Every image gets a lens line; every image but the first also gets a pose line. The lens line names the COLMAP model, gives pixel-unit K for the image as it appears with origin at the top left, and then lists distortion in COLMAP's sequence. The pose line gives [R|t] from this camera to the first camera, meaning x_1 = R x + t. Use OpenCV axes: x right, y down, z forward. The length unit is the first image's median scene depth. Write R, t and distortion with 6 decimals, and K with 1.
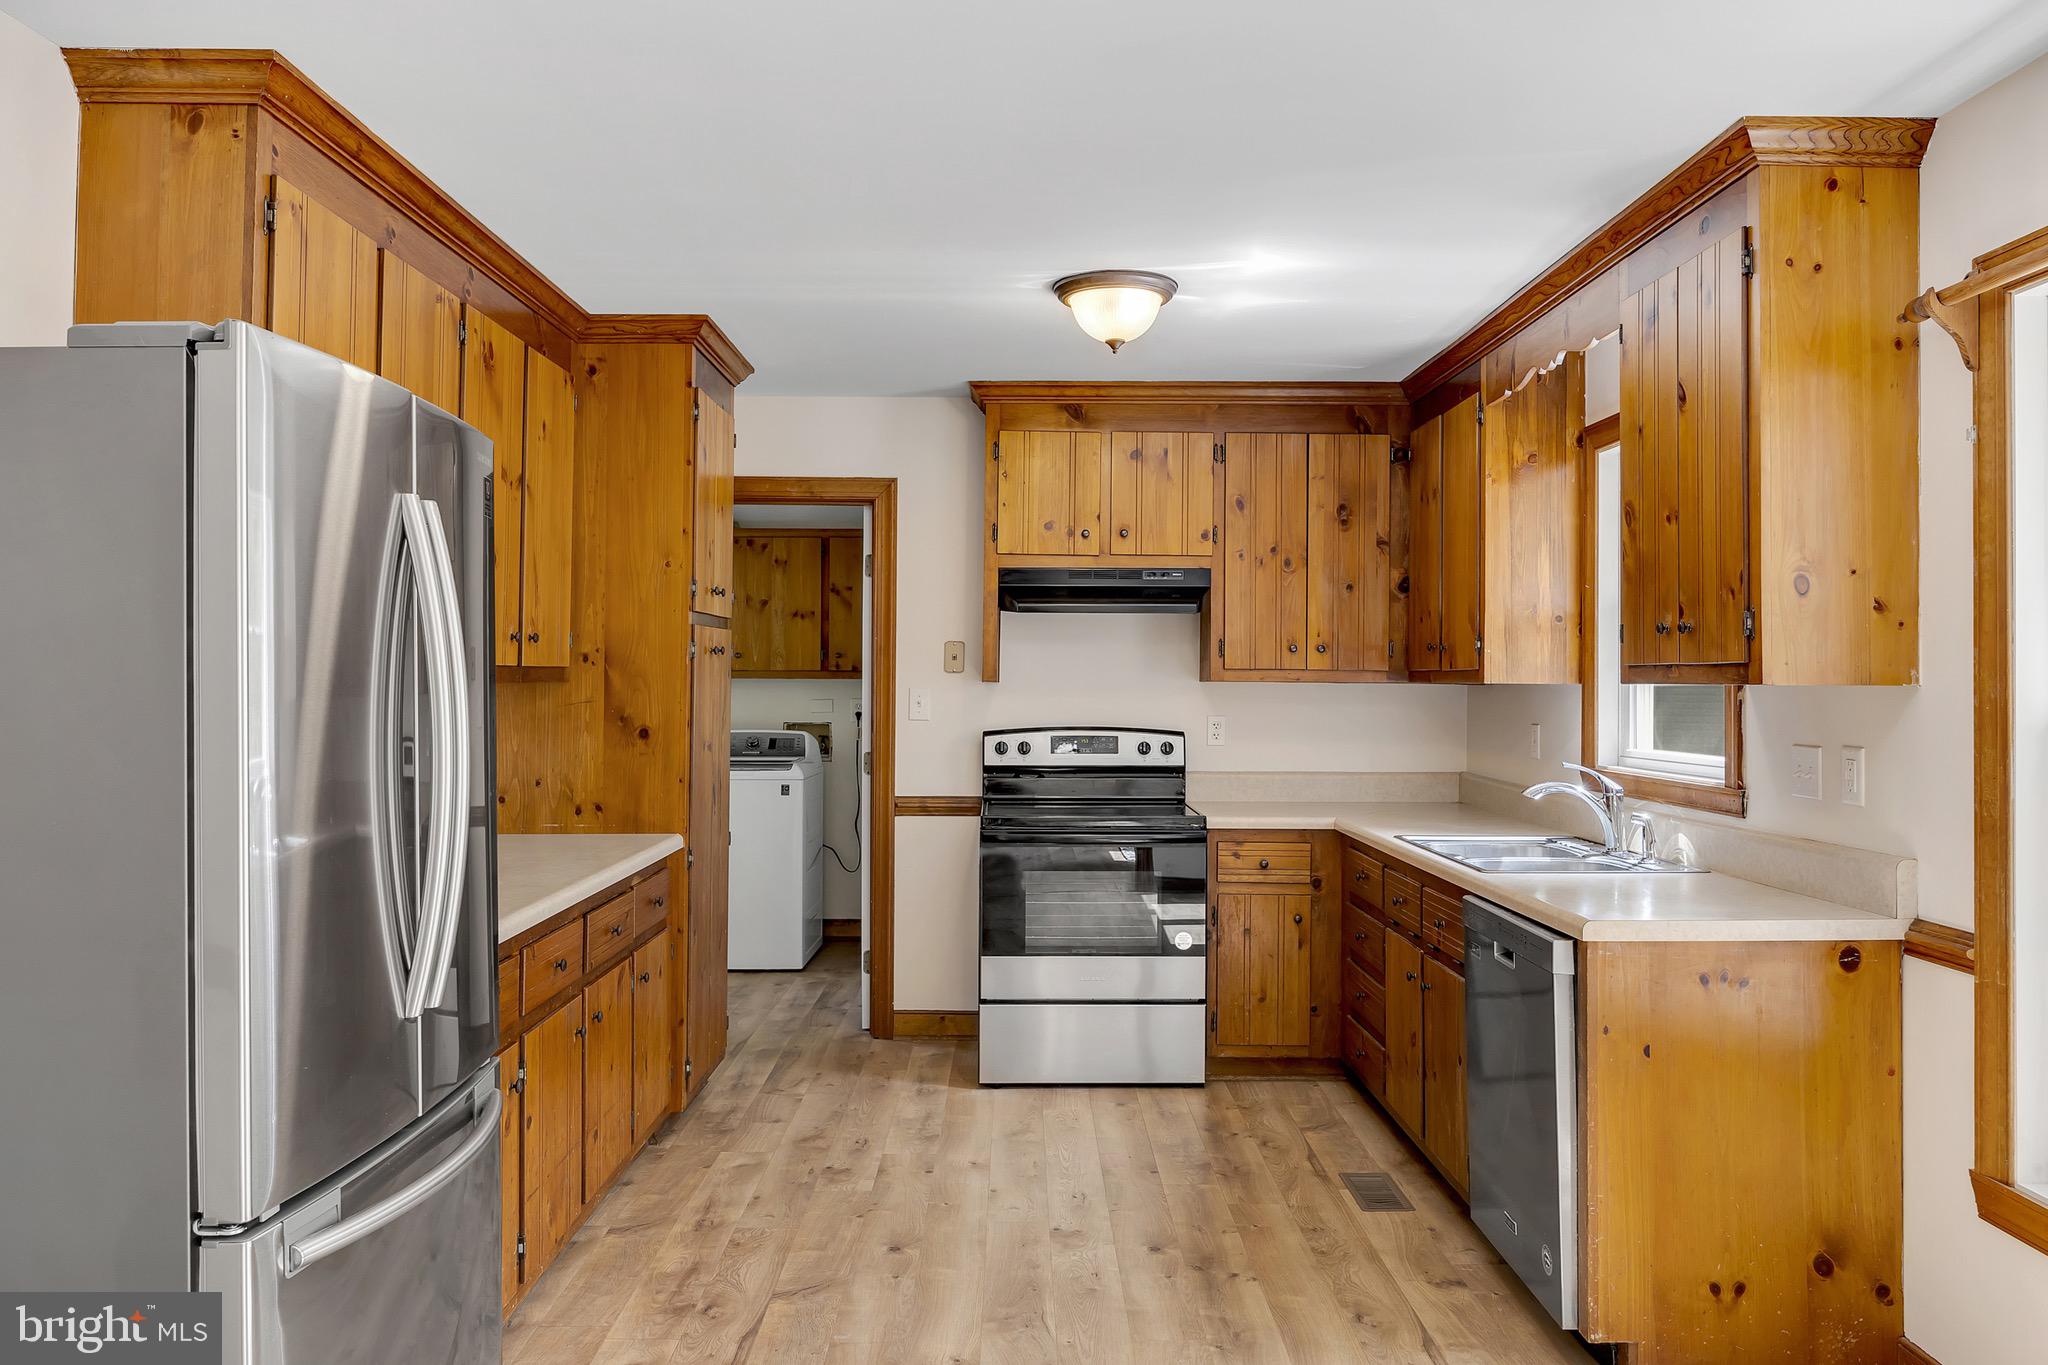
lens RADIAL K [[1398.0, 0, 1022.7], [0, 1398.0, 674.5], [0, 0, 1]] dist [-0.077433, -0.009196]
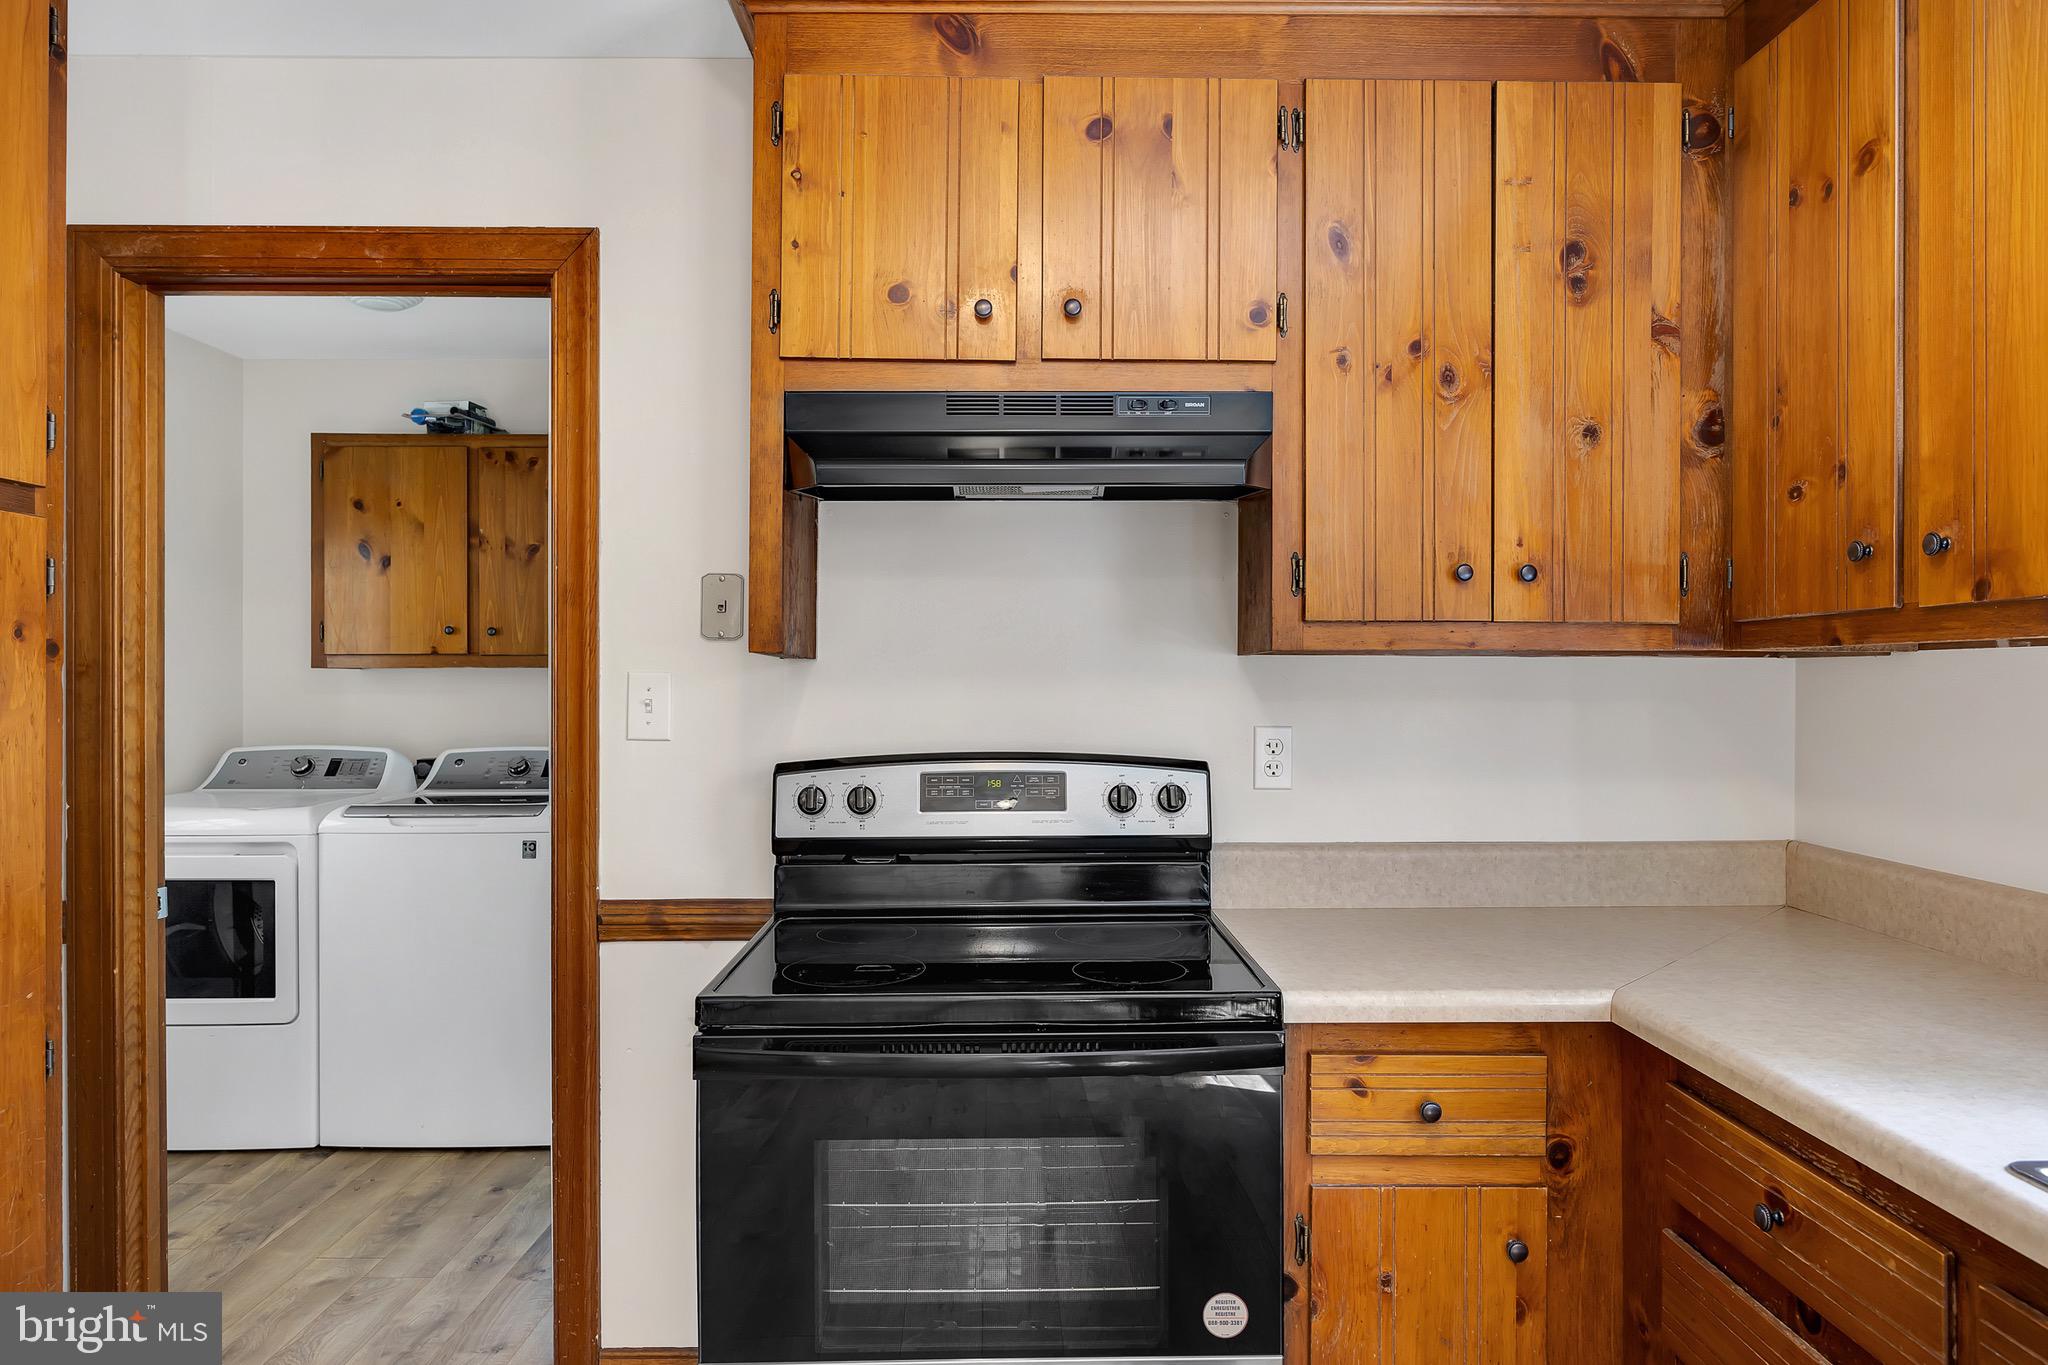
lens RADIAL K [[983.2, 0, 1040.6], [0, 983.2, 695.9], [0, 0, 1]] dist [-0.033357, 0.000806]
pose [[0.999946, -0.006527, 0.008036, 0.059321], [0.006390, 0.999836, 0.016958, 0.013340], [-0.008145, -0.016906, 0.999824, 0.694131]]
